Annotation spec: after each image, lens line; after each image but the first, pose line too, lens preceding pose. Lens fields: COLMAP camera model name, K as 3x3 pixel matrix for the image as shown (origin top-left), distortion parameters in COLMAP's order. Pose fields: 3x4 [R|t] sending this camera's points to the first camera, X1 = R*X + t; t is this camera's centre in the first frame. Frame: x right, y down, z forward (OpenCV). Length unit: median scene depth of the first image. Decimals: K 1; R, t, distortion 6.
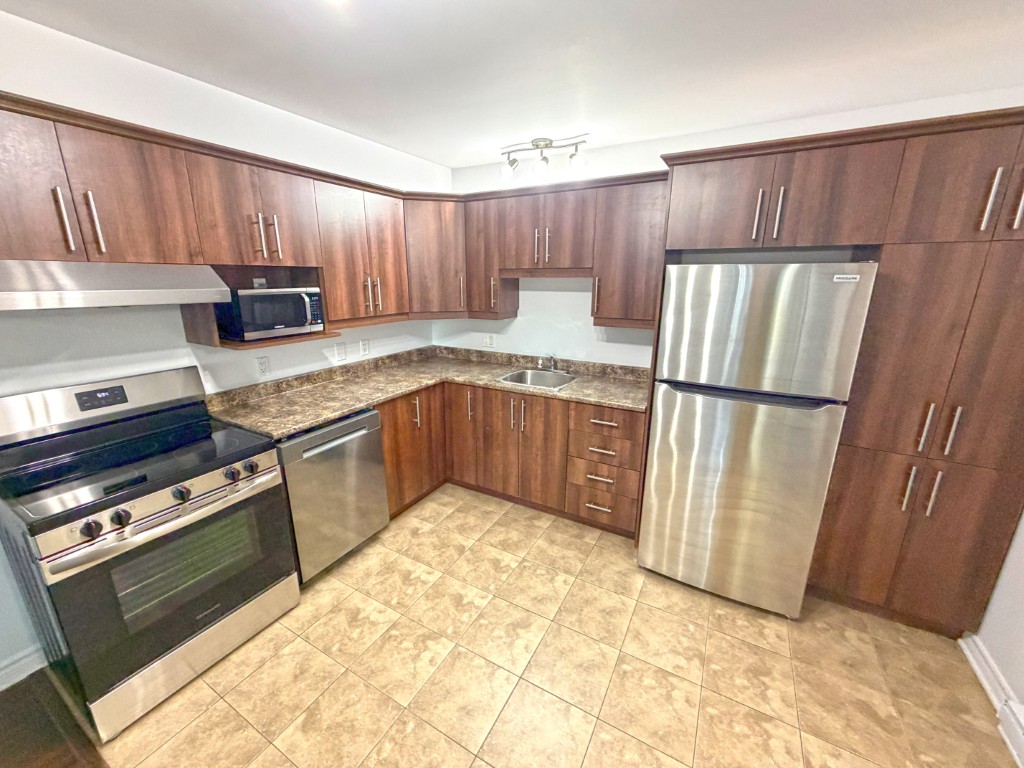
lens RADIAL K [[406.9, 0, 507.5], [0, 406.9, 385.1], [0, 0, 1]] dist [-0.000804, -0.000477]
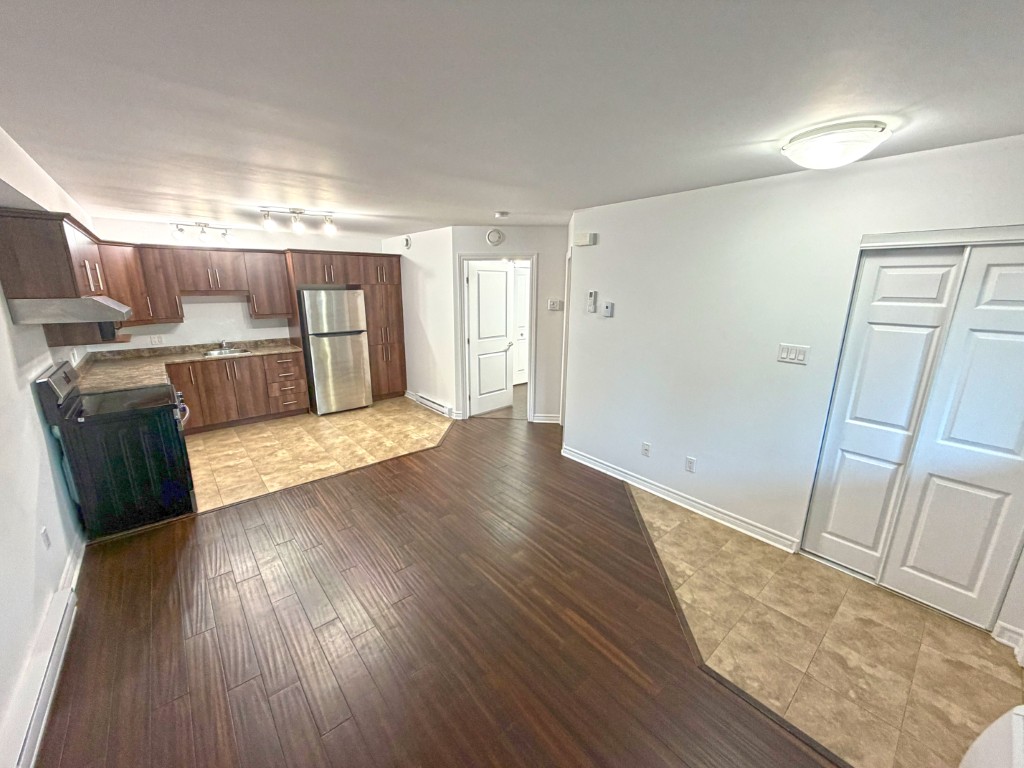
lens RADIAL K [[406.9, 0, 507.5], [0, 406.9, 385.1], [0, 0, 1]] dist [-0.000804, -0.000477]
pose [[0.341515, -0.227026, 0.912046, -1.551424], [0.239653, 0.959347, 0.149062, 0.201435], [-0.908809, 0.167668, 0.382038, -1.021607]]
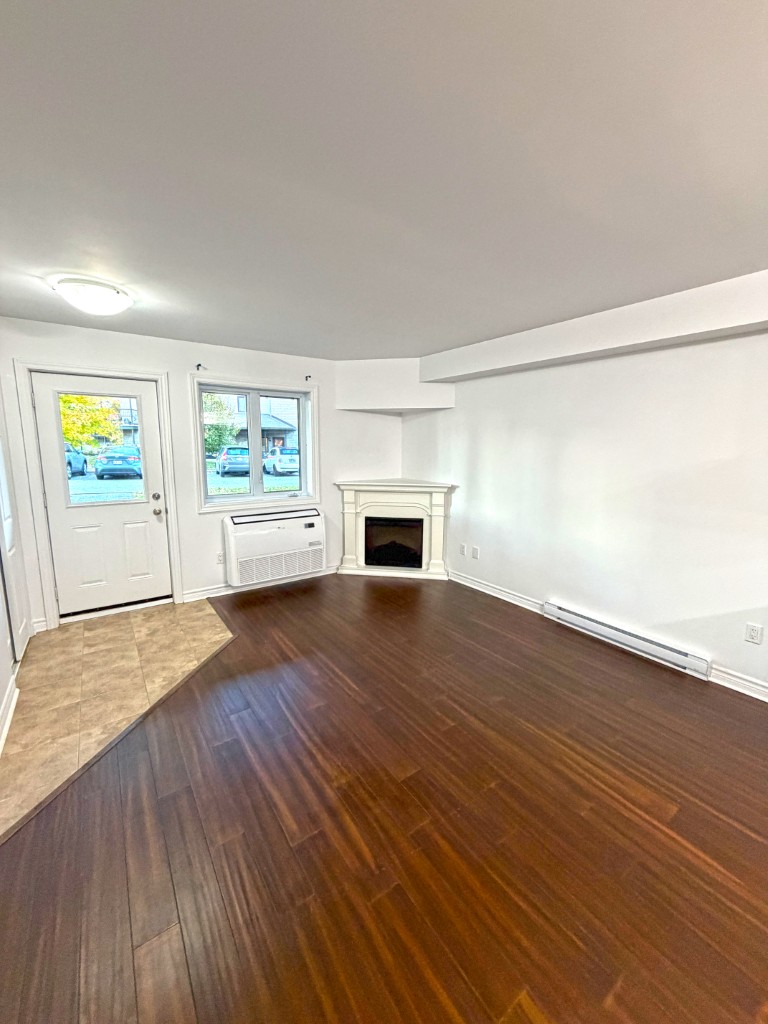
lens RADIAL K [[406.9, 0, 382.9], [0, 406.9, 506.7], [0, 0, 1]] dist [-0.000804, -0.000477]
pose [[-0.423093, 0.134207, -0.896092, 0.364706], [-0.241642, 0.936440, 0.254342, 0.073077], [0.873270, 0.324144, -0.363772, -0.080971]]
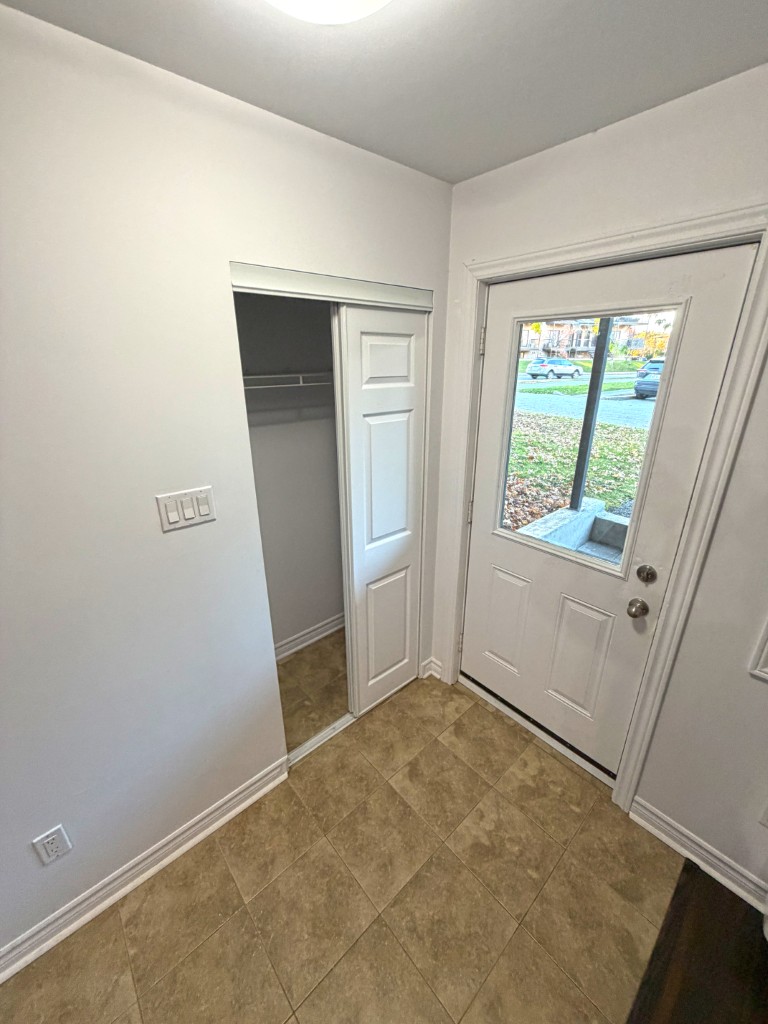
lens RADIAL K [[406.9, 0, 382.9], [0, 406.9, 506.7], [0, 0, 1]] dist [-0.000804, -0.000477]
pose [[-0.948043, -0.103389, 0.300875, -0.570316], [0.088934, 0.821896, 0.562653, 0.188329], [-0.305460, 0.560177, -0.769998, -0.981308]]
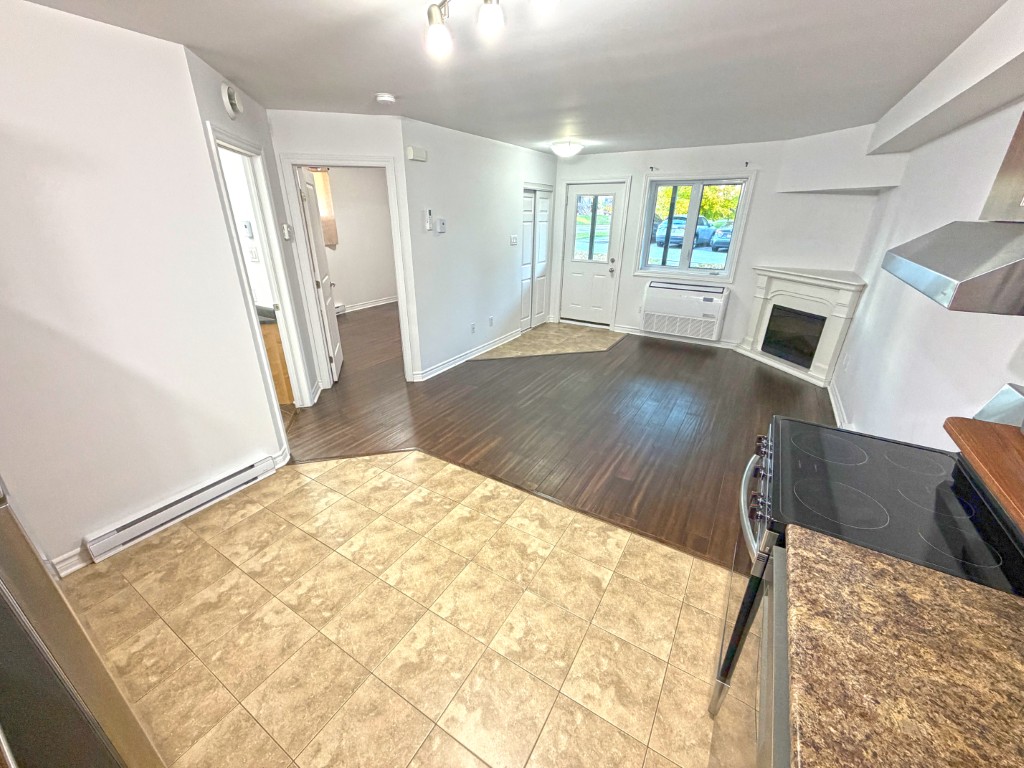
lens RADIAL K [[406.9, 0, 507.5], [0, 406.9, 385.1], [0, 0, 1]] dist [-0.000804, -0.000477]
pose [[-0.999504, -0.017777, 0.025999, -0.160478], [0.002091, 0.786204, 0.617963, -0.350636], [-0.031426, 0.617711, -0.785777, 1.184694]]
